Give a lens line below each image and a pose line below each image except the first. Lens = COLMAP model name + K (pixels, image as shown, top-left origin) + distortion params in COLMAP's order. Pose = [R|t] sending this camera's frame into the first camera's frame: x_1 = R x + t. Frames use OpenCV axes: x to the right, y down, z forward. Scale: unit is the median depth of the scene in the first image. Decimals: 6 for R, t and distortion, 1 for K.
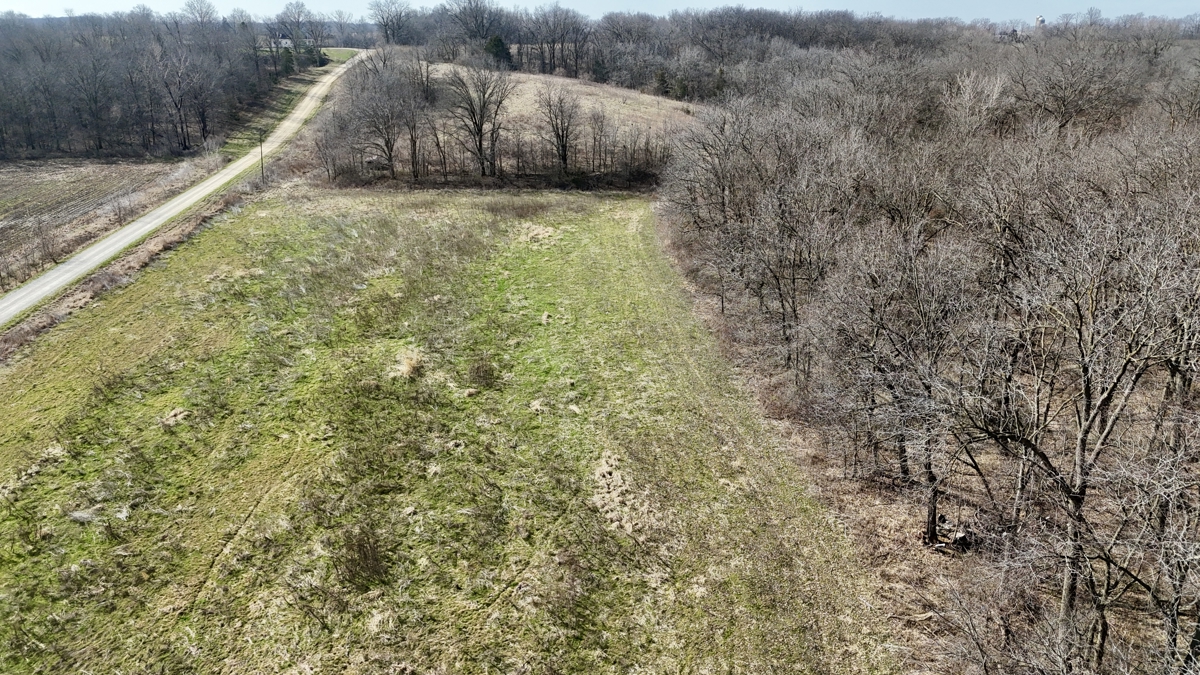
lens RADIAL K [[885.6, 0, 600.4], [0, 885.6, 335.0], [0, 0, 1]] dist [0.066982, -0.054651]
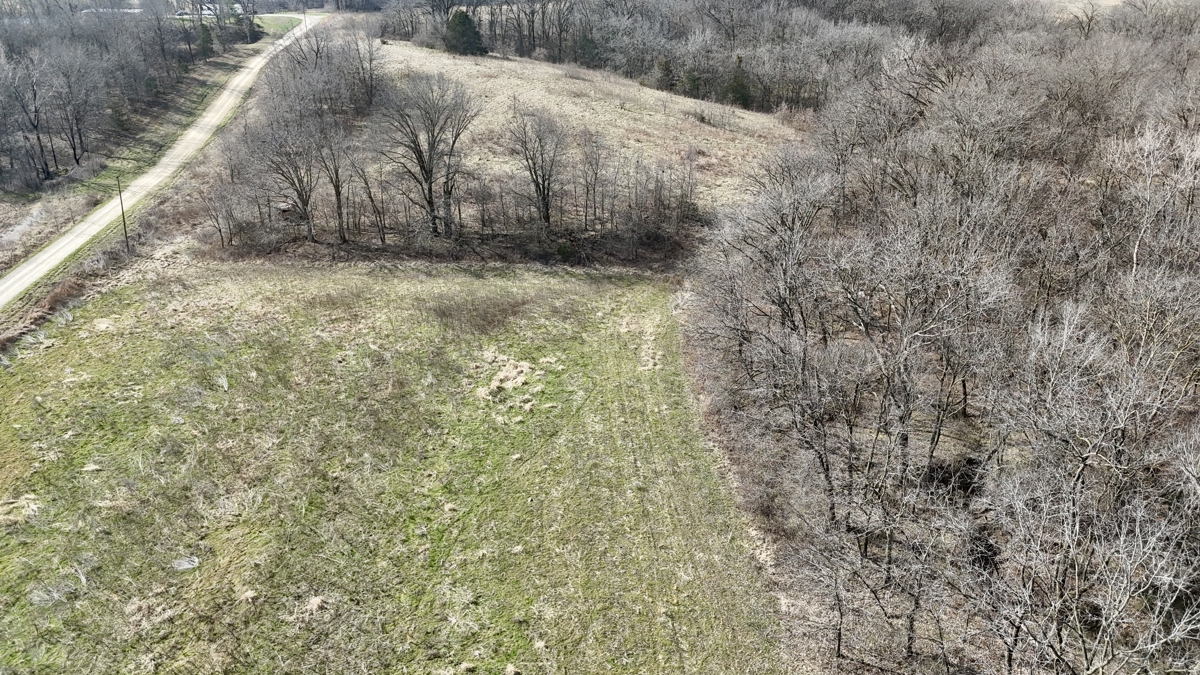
lens RADIAL K [[885.6, 0, 596.7], [0, 885.6, 339.7], [0, 0, 1]] dist [0.066982, -0.054651]
pose [[0.999905, -0.003983, 0.013221, -0.008743], [0.003098, 0.997798, 0.066249, -0.139071], [-0.013456, -0.066202, 0.997716, 0.257438]]
